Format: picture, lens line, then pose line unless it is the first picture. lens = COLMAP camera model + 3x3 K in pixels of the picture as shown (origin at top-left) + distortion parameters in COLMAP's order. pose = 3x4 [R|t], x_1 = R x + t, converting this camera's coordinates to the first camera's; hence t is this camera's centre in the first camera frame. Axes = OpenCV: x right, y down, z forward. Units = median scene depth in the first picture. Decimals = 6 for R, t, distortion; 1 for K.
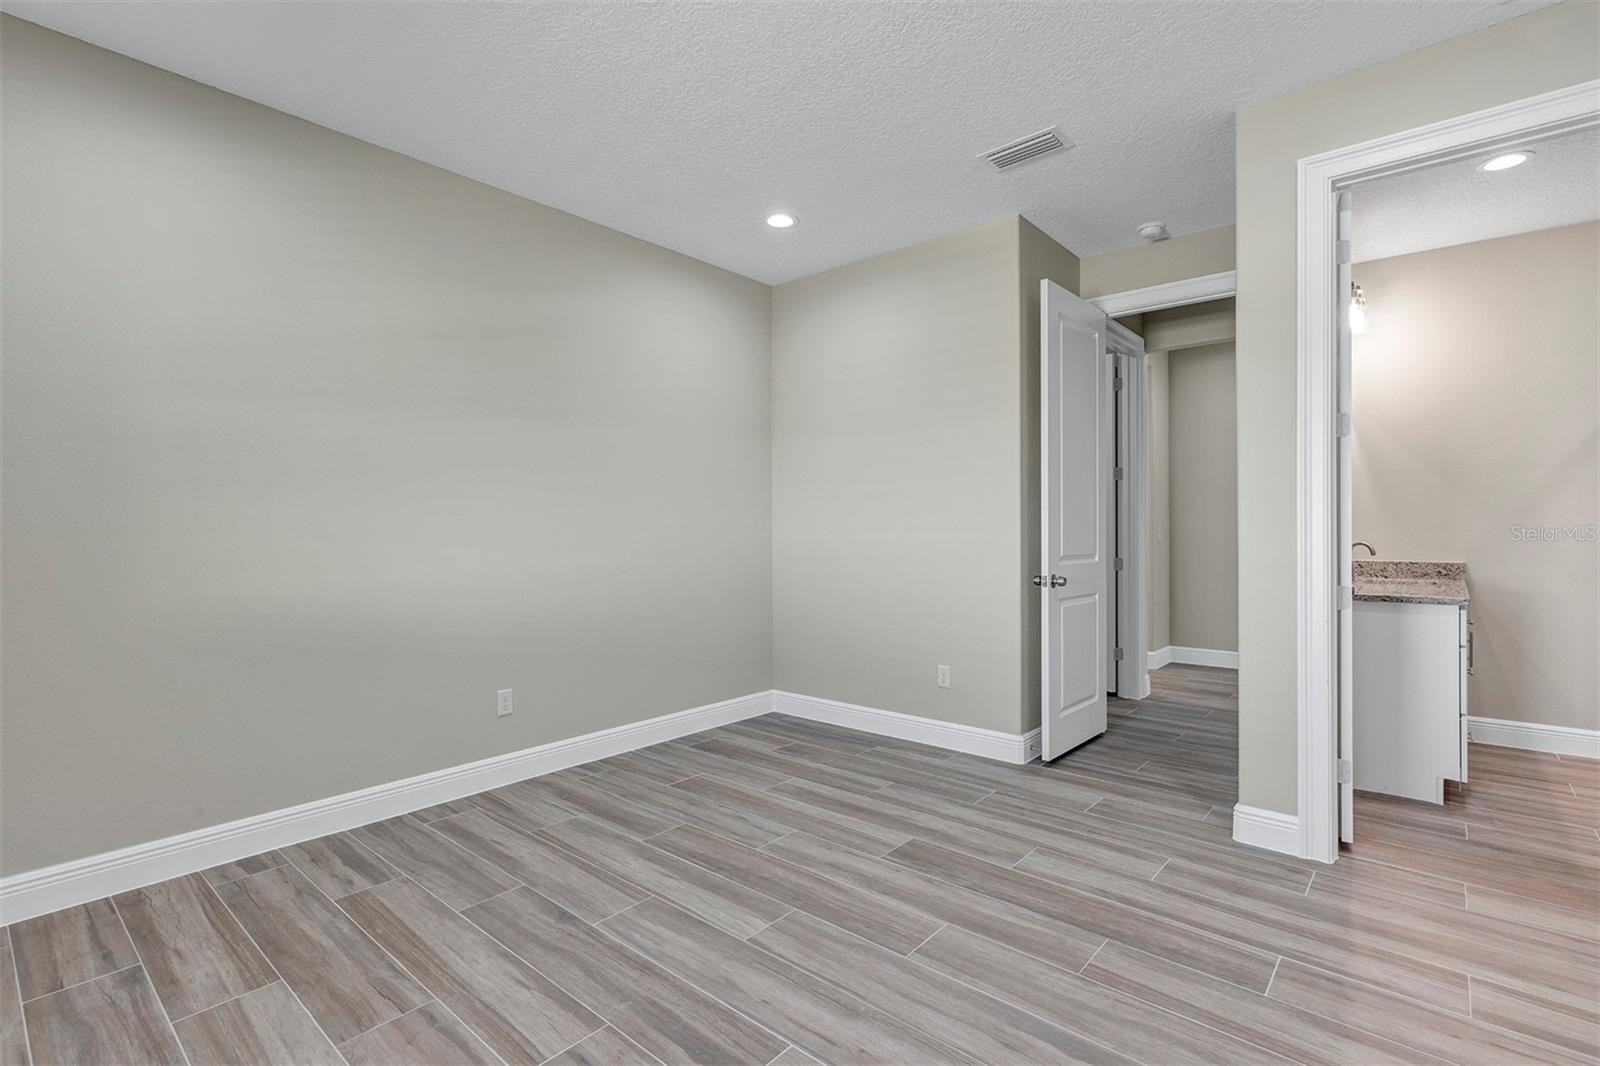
lens RADIAL K [[748.4, 0, 794.3], [0, 748.4, 530.0], [0, 0, 1]] dist [0.002797, 0.000991]
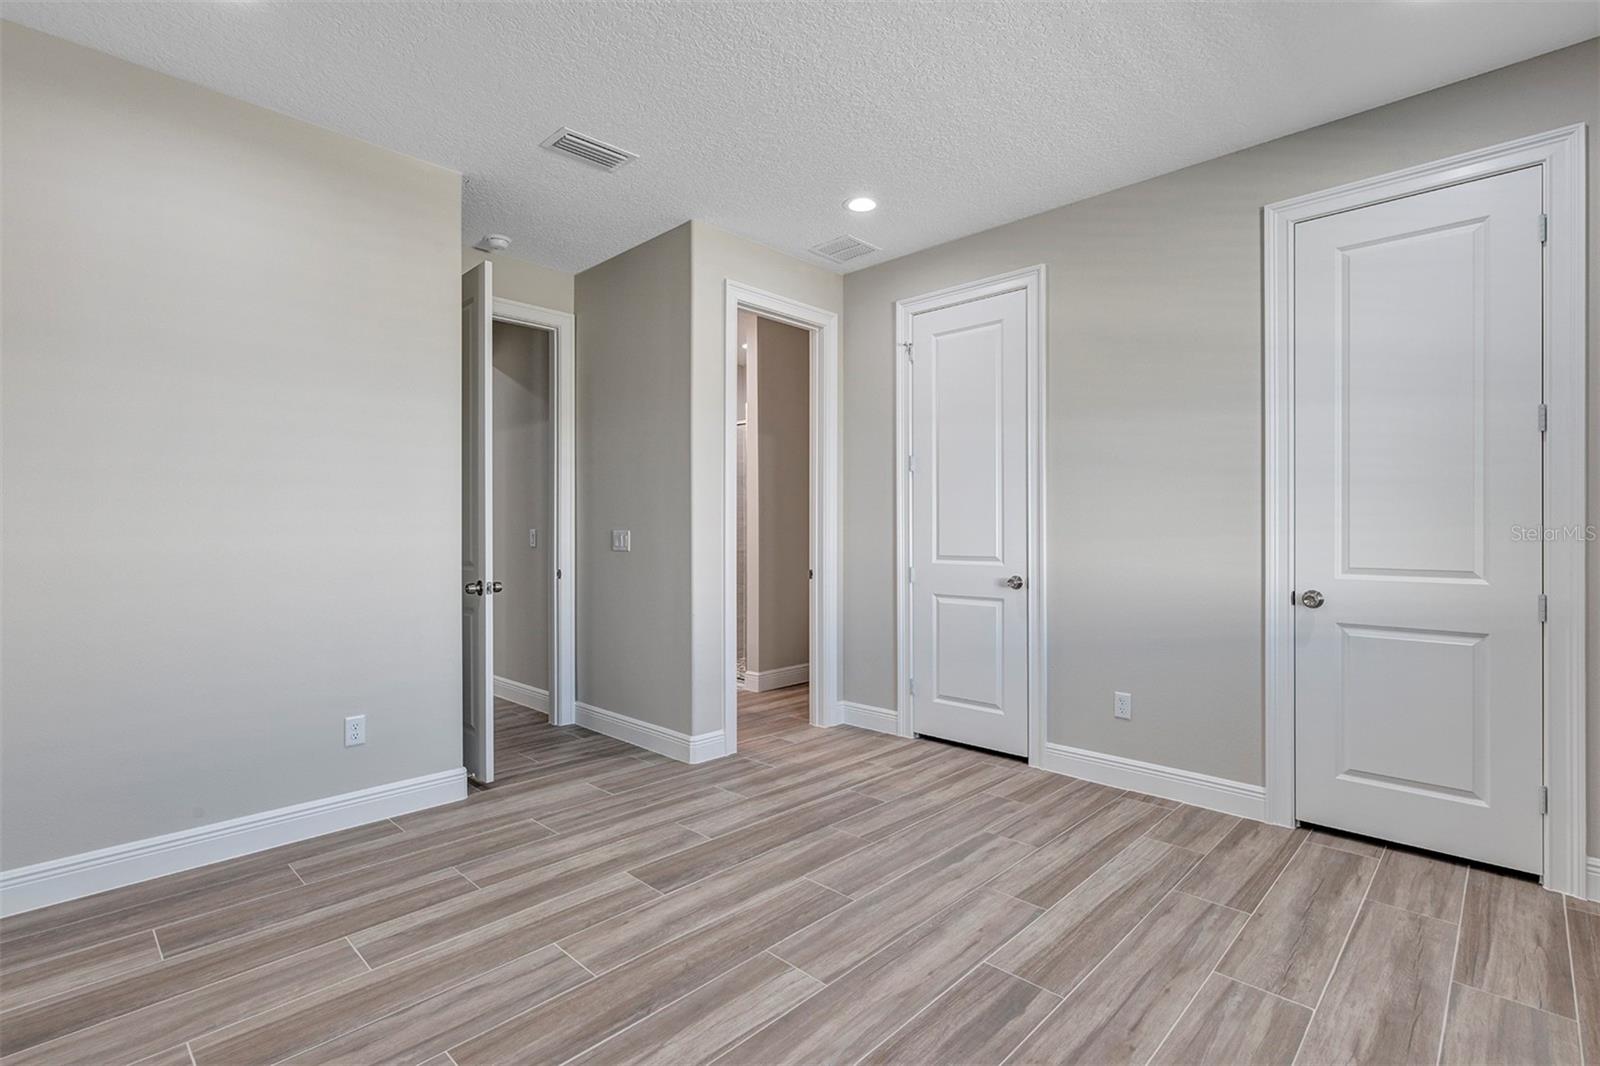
lens RADIAL K [[748.4, 0, 794.3], [0, 748.4, 530.0], [0, 0, 1]] dist [0.002797, 0.000991]
pose [[0.055215, 0.003037, 0.998470, -0.778823], [0.002481, 0.999992, -0.003179, 0.001909], [-0.998471, 0.002652, 0.055207, 0.791944]]
